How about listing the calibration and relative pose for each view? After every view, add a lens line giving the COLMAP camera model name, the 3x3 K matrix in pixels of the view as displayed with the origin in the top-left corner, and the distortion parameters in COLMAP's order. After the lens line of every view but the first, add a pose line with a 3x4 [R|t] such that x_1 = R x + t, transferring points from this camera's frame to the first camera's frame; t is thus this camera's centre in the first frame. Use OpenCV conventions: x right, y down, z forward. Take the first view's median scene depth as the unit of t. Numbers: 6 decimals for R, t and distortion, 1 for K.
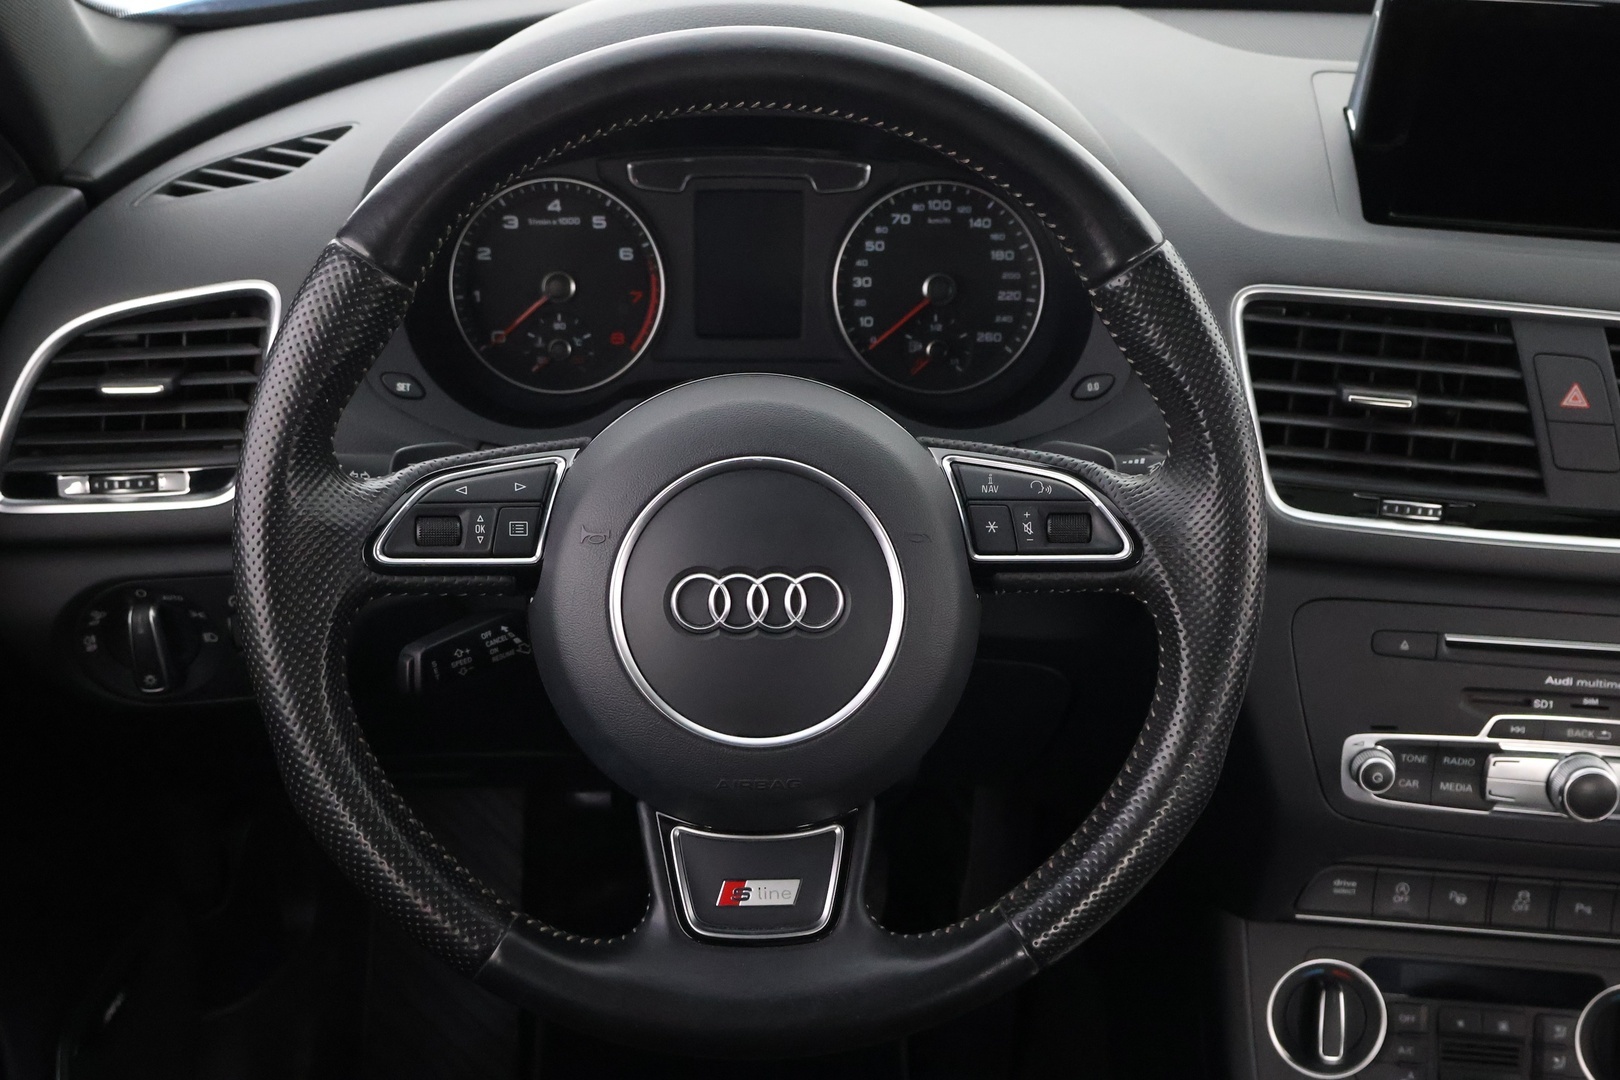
lens RADIAL K [[1746.9, 0, 807.8], [0, 1746.9, 541.0], [0, 0, 1]] dist [-0.003429, 0.000000]
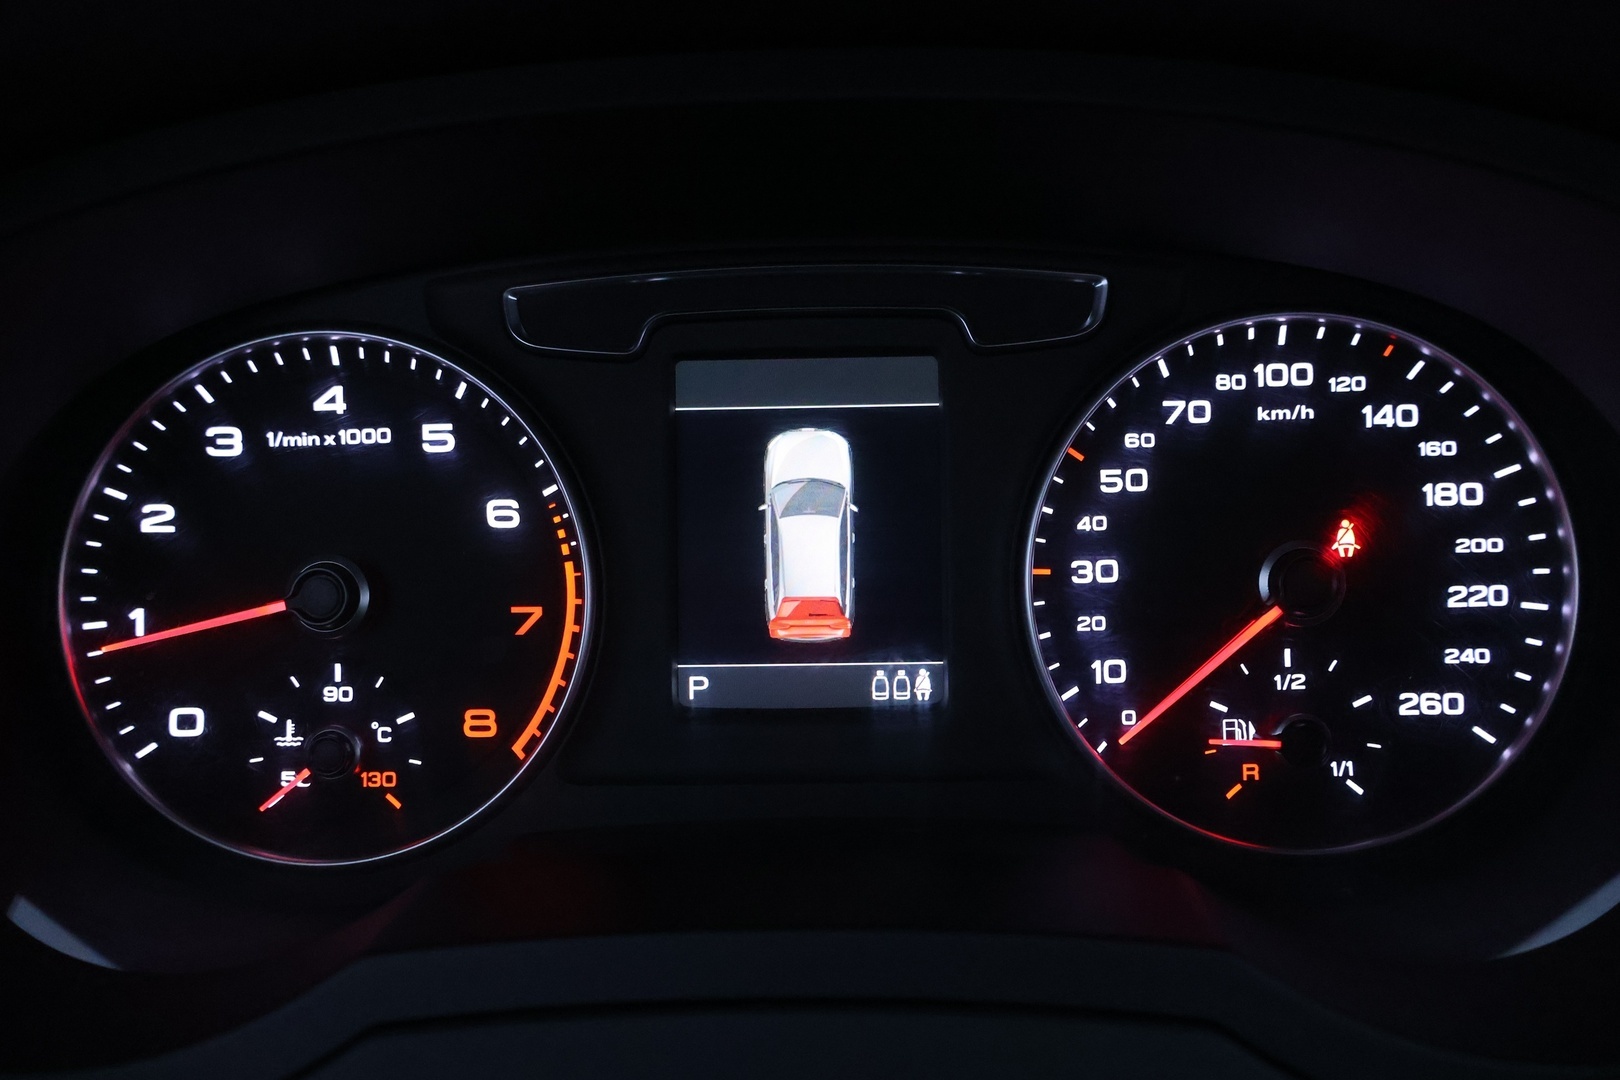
lens RADIAL K [[1348.5, 0, 821.6], [0, 1348.5, 495.7], [0, 0, 1]] dist [0.000426, -0.020646]
pose [[0.997256, -0.024075, -0.070009, -0.009686], [0.009088, 0.978306, -0.206965, -0.114047], [0.073473, 0.205760, 0.975840, 0.774753]]
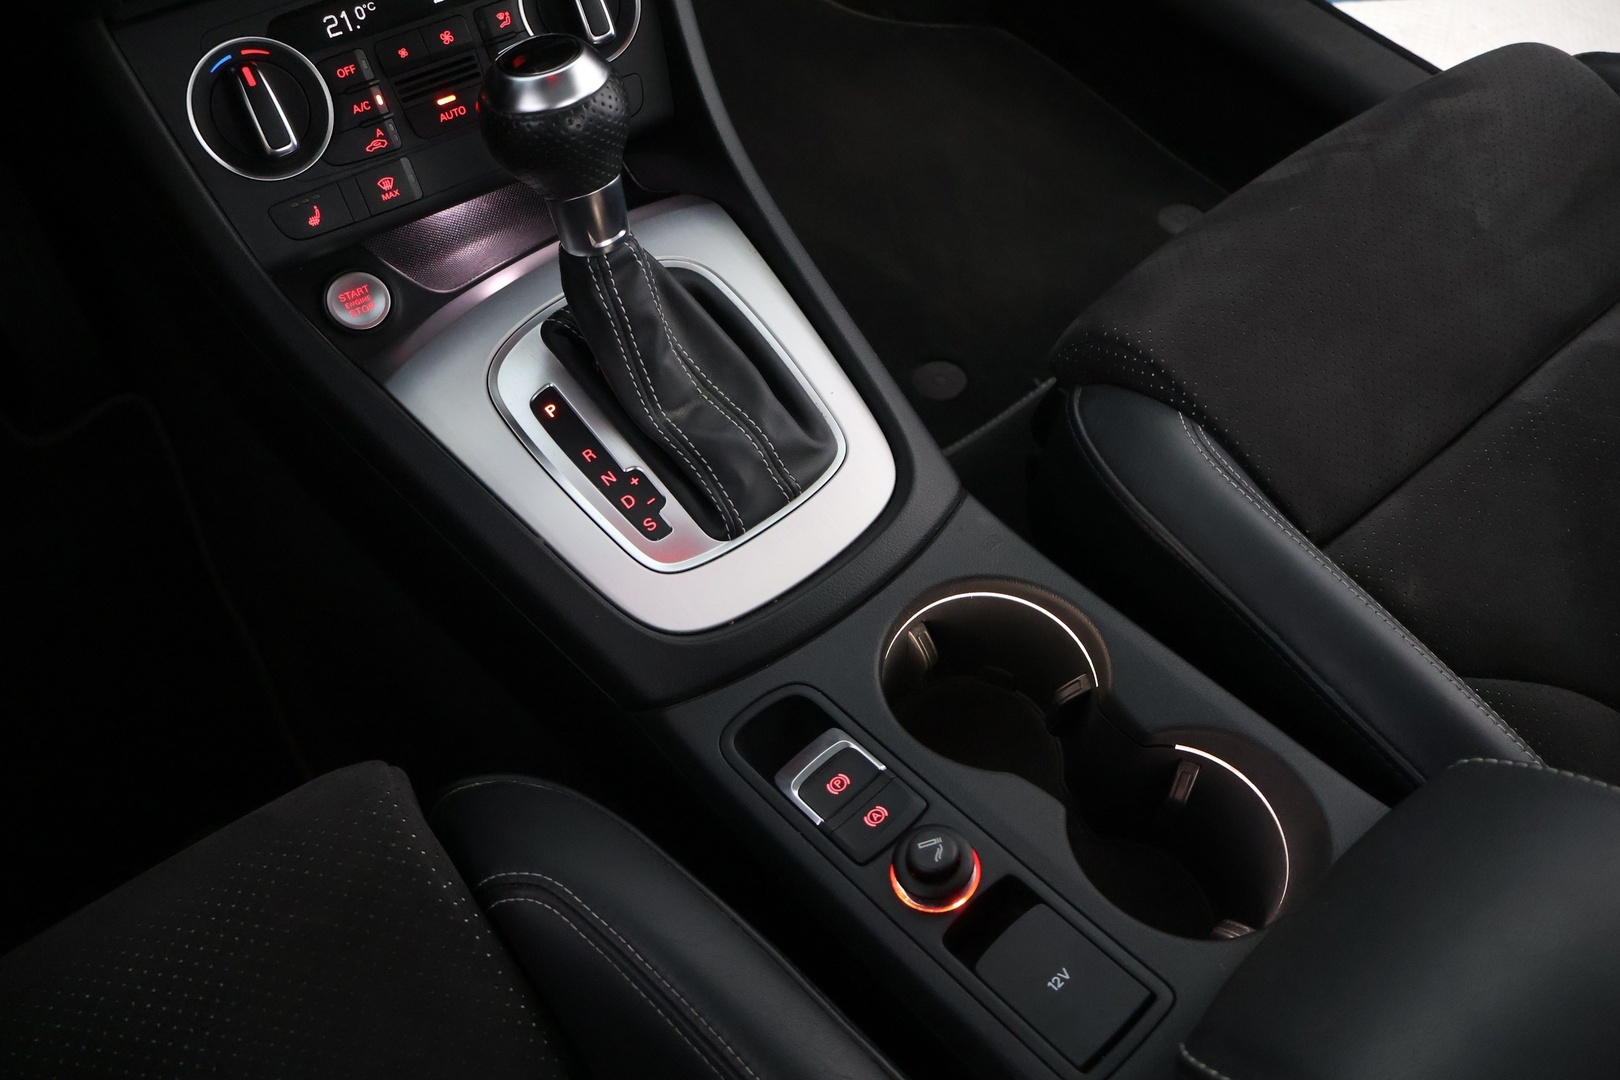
lens RADIAL K [[1348.5, 0, 812.7], [0, 1348.5, 540.0], [0, 0, 1]] dist [0.000426, -0.020646]
pose [[0.790133, -0.505814, 0.346182, 0.191171], [0.306988, 0.815424, 0.490757, 0.221578], [-0.530517, -0.281489, 0.799572, 0.300522]]
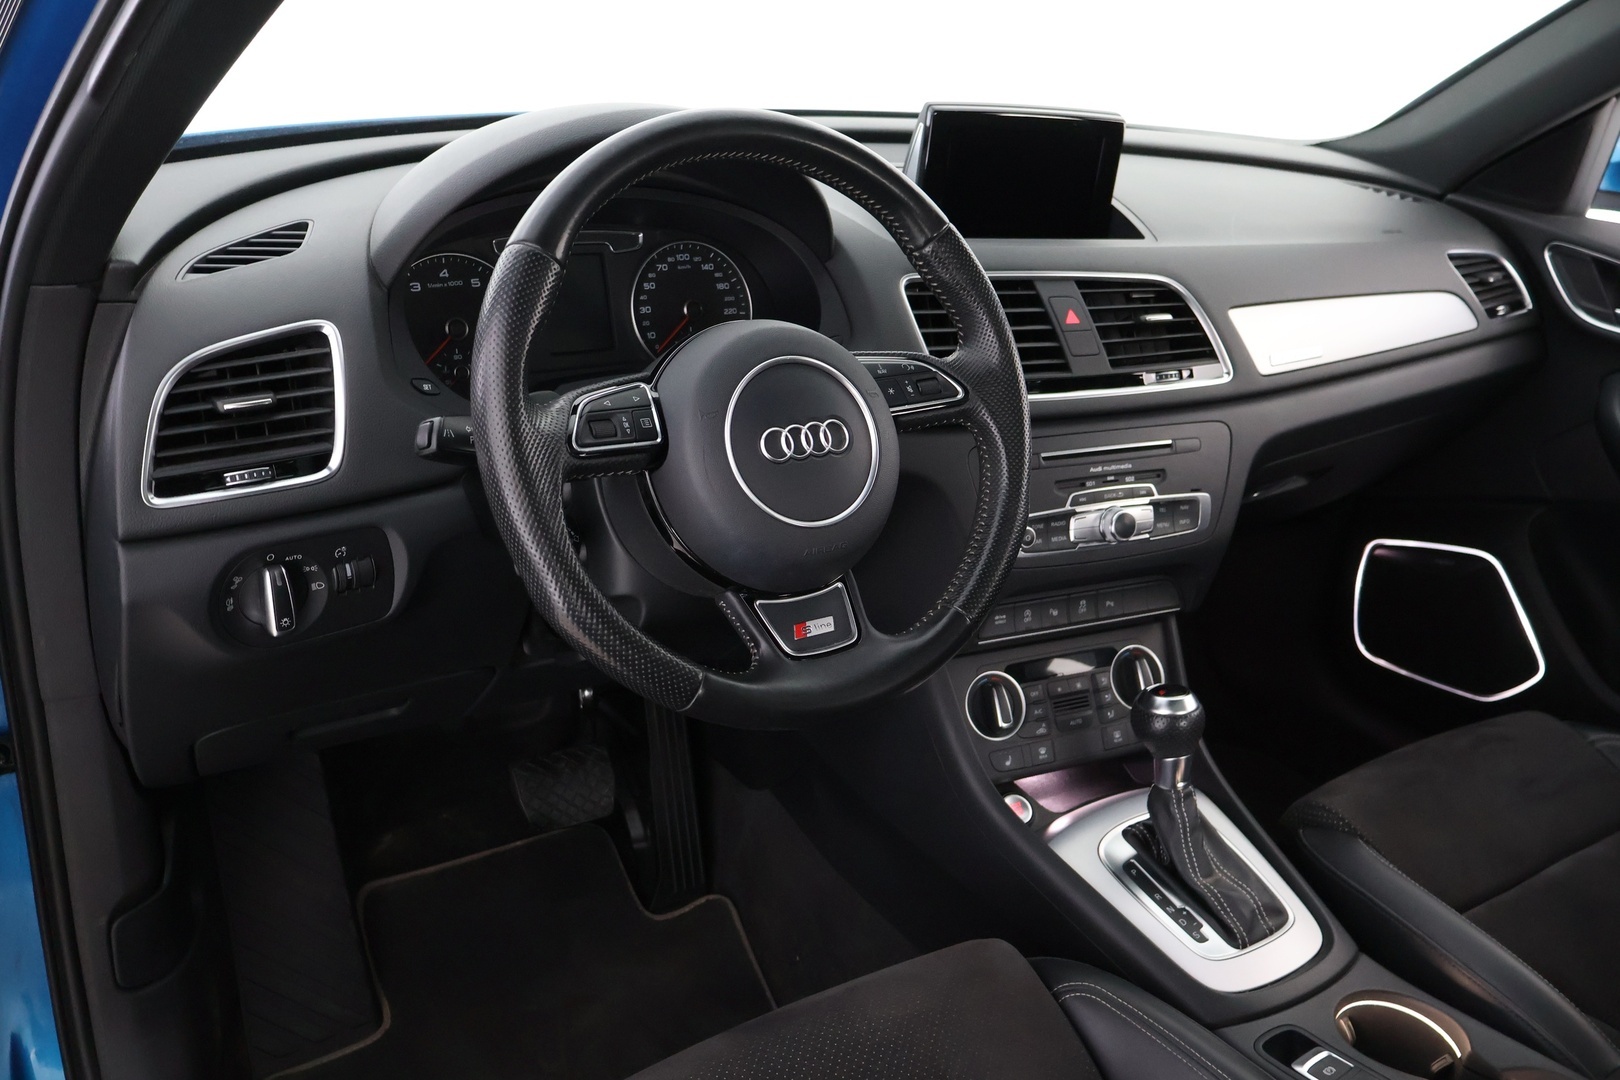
lens RADIAL K [[1348.5, 0, 805.0], [0, 1348.5, 544.2], [0, 0, 1]] dist [0.000426, -0.020646]
pose [[0.859399, -0.166382, 0.483477, -0.507190], [0.203784, 0.978686, -0.025432, 0.124646], [-0.468940, 0.120380, 0.874988, -0.085753]]
